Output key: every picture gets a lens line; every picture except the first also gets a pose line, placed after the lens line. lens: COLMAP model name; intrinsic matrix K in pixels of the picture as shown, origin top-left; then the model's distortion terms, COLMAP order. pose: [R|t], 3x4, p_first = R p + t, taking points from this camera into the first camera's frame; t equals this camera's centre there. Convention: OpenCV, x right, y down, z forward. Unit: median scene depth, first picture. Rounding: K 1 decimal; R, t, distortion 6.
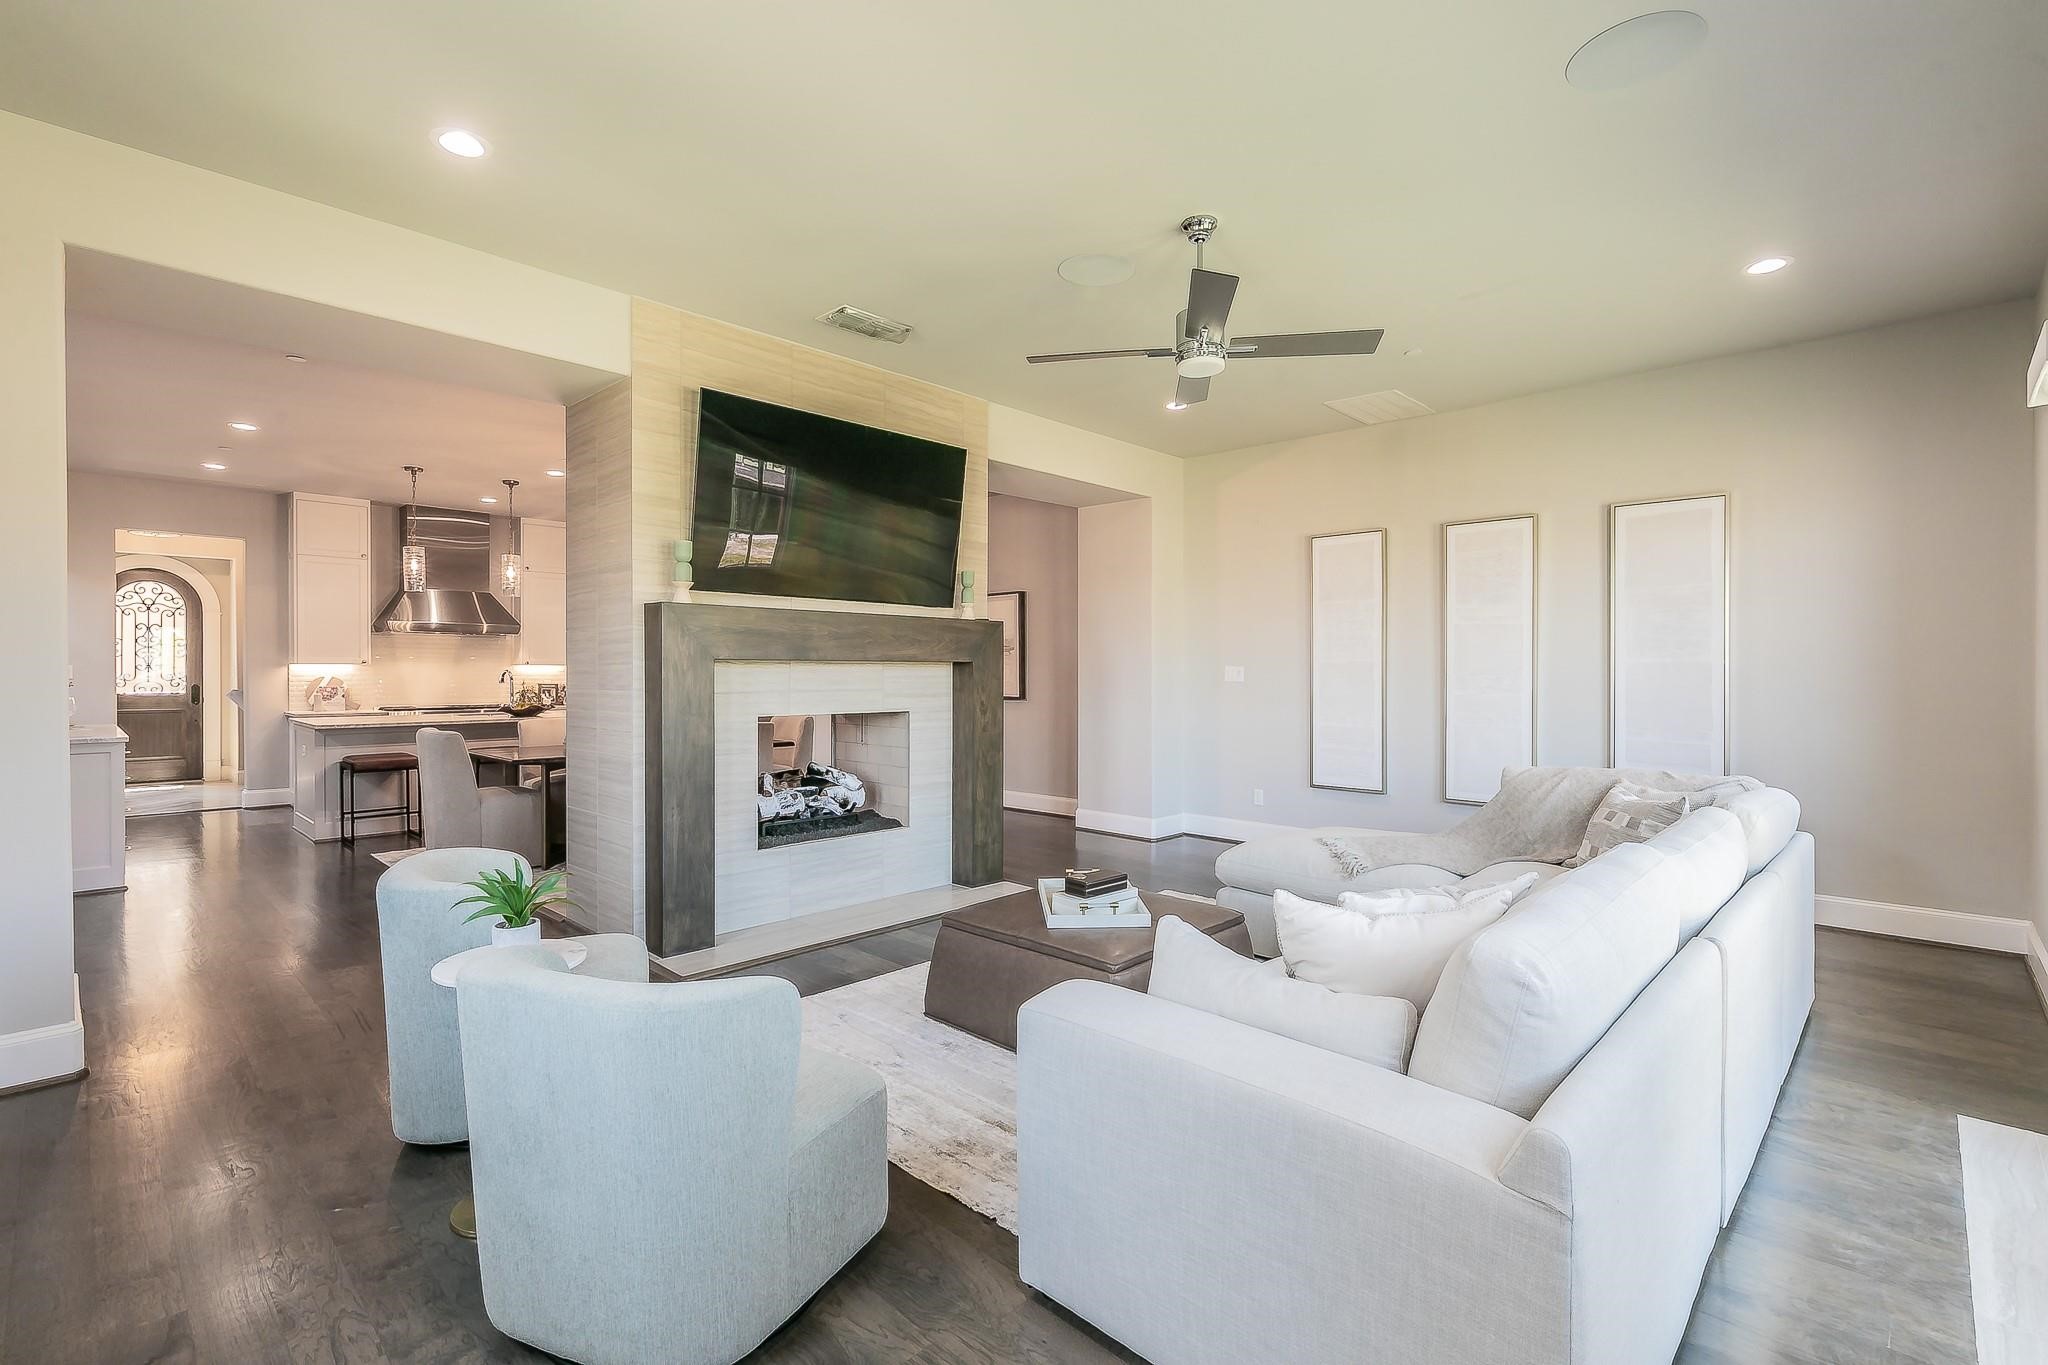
lens RADIAL K [[916.5, 0, 1024.0], [0, 916.5, 682.5], [0, 0, 1]] dist [-0.000081, 0.000091]
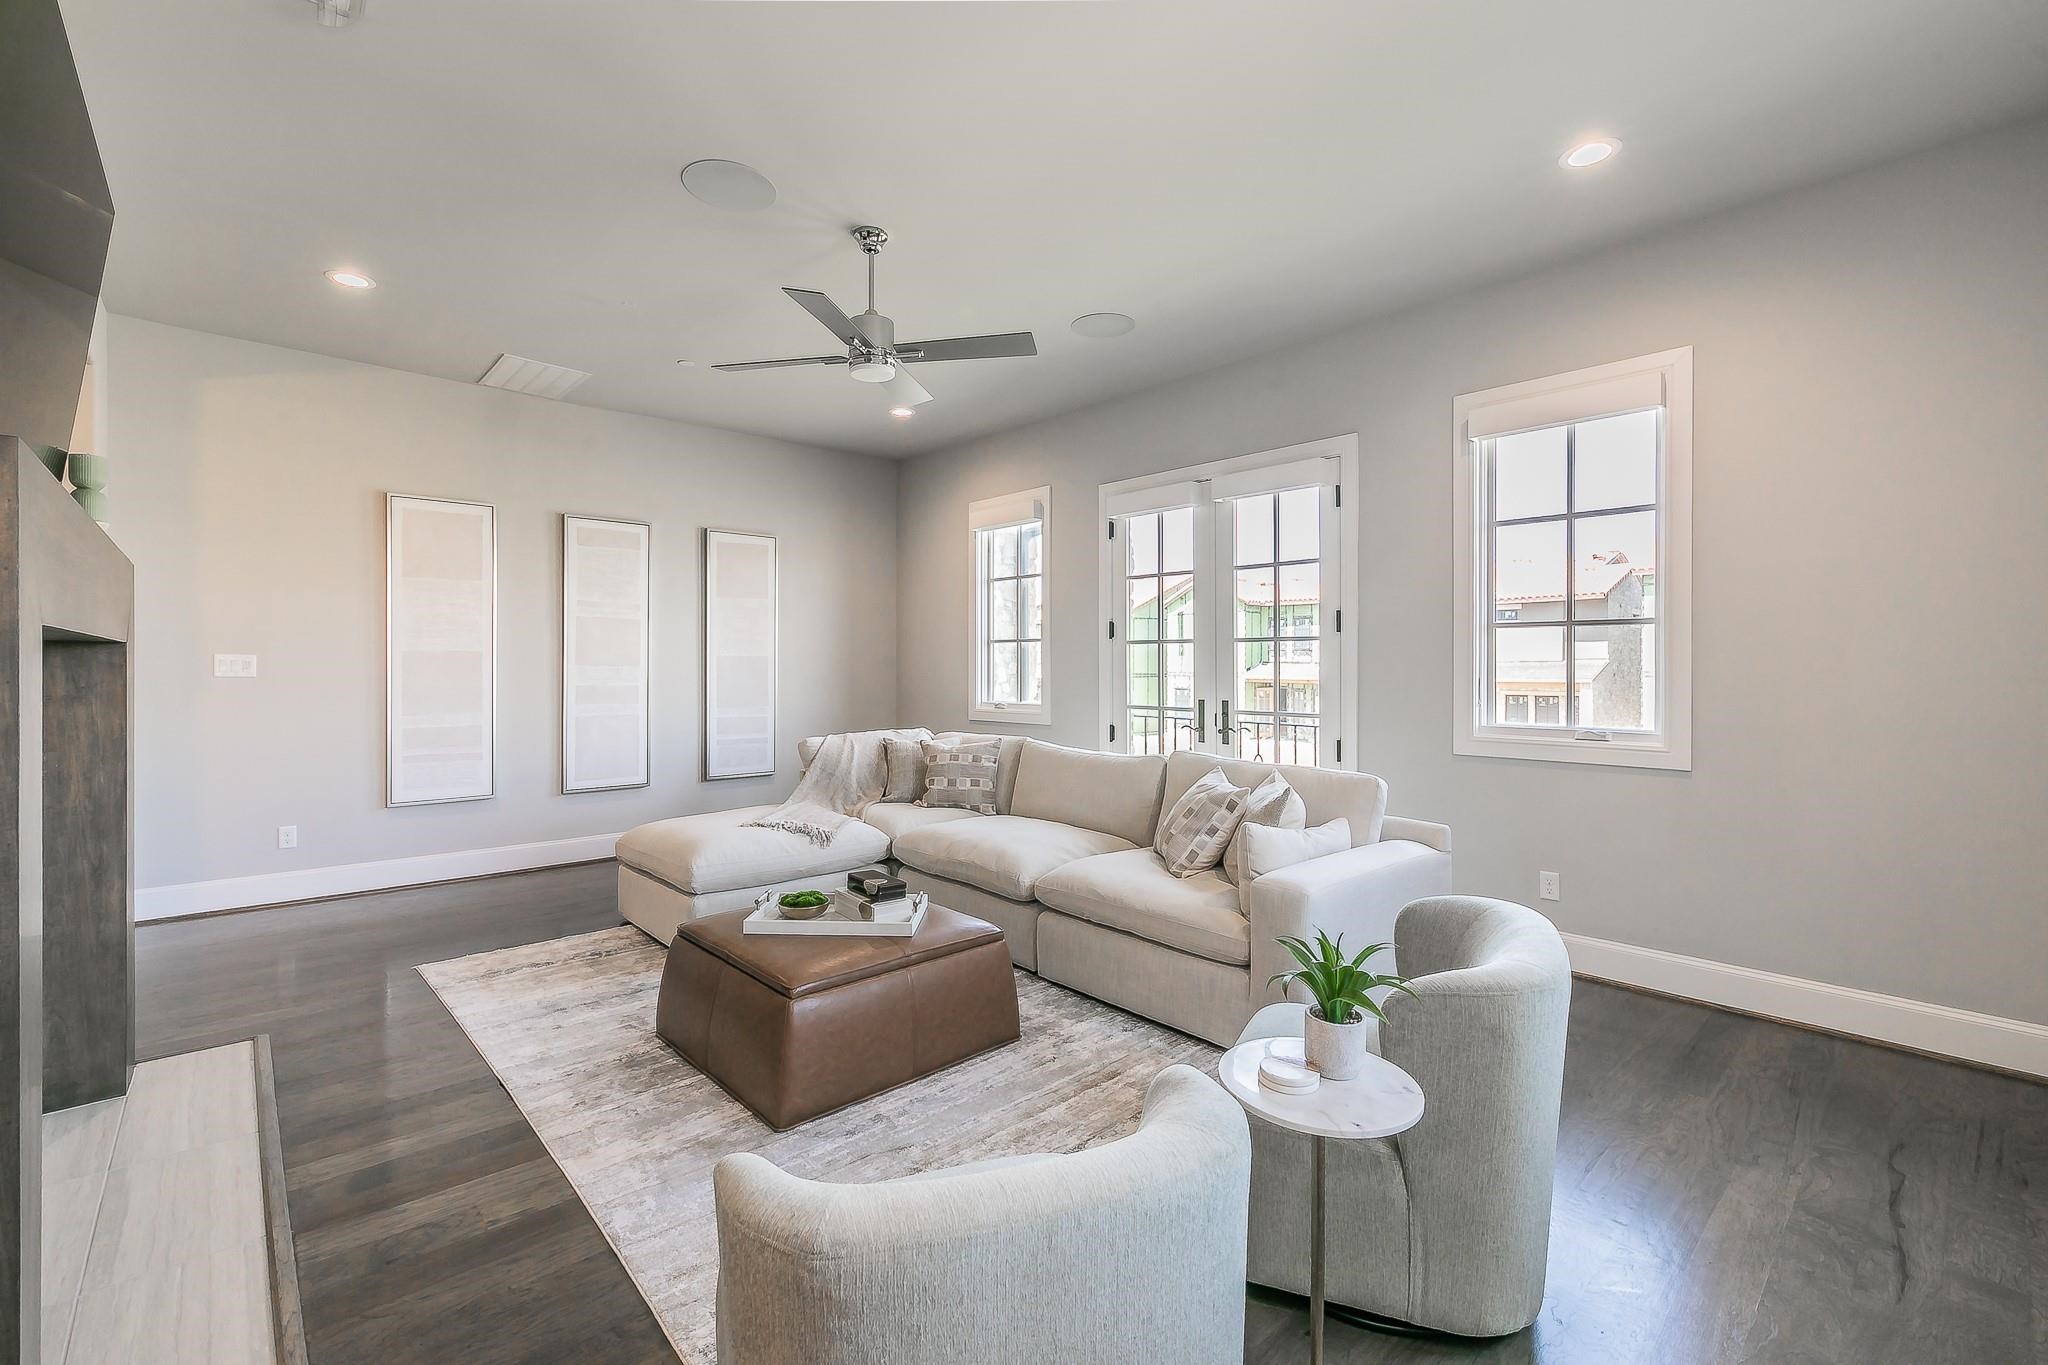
lens RADIAL K [[885.3, 0, 1024.0], [0, 885.3, 682.5], [0, 0, 1]] dist [0.000647, 0.000034]
pose [[0.063174, -0.022052, 0.997759, -0.479196], [0.010546, 0.999715, 0.021428, -0.005999], [-0.997947, 0.009168, 0.063388, 0.450973]]
